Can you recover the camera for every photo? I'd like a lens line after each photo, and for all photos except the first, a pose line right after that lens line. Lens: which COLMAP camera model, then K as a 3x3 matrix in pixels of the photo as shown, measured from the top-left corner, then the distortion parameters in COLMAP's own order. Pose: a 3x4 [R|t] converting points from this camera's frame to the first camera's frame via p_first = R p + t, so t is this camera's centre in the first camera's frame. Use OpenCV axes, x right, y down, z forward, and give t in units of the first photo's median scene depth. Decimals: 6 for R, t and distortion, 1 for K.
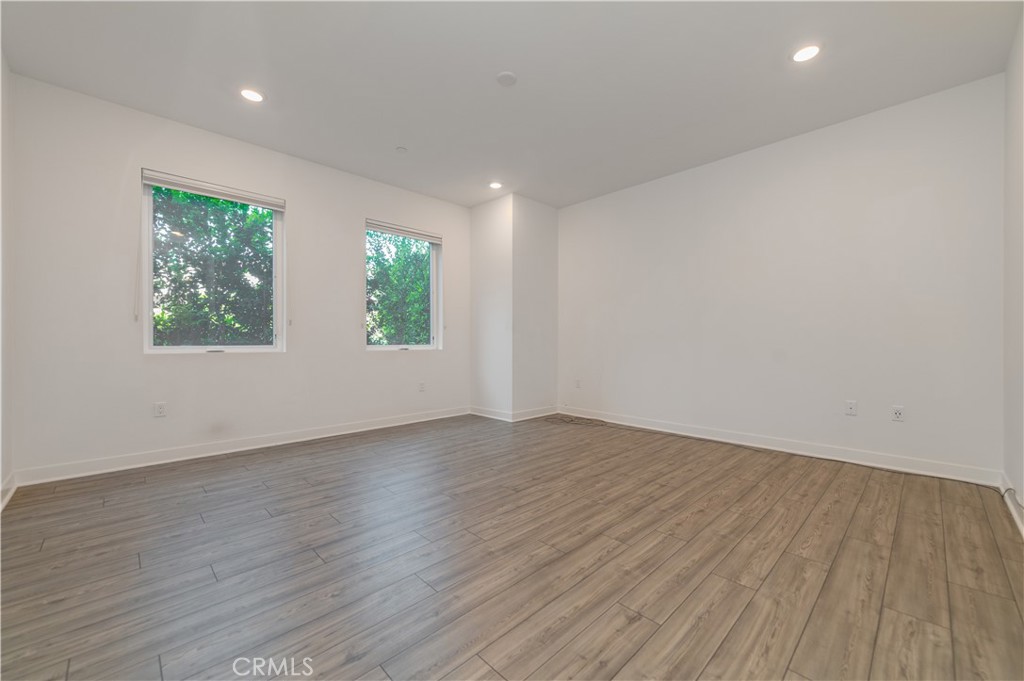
lens RADIAL K [[401.5, 0, 508.4], [0, 401.5, 333.1], [0, 0, 1]] dist [0.008014, -0.000689]
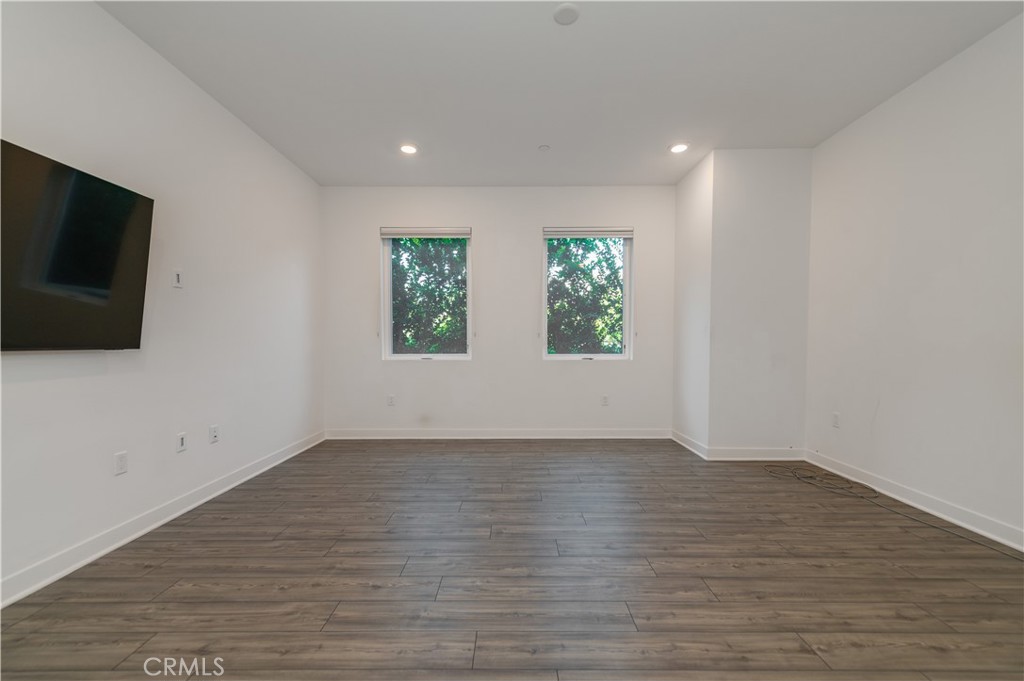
lens RADIAL K [[399.3, 0, 512.9], [0, 399.3, 340.7], [0, 0, 1]] dist [0.016203, -0.004289]
pose [[0.716950, -0.003908, -0.697114, 0.460586], [0.016364, 0.999803, 0.011225, -0.026119], [0.696933, -0.019455, 0.716873, 0.365498]]
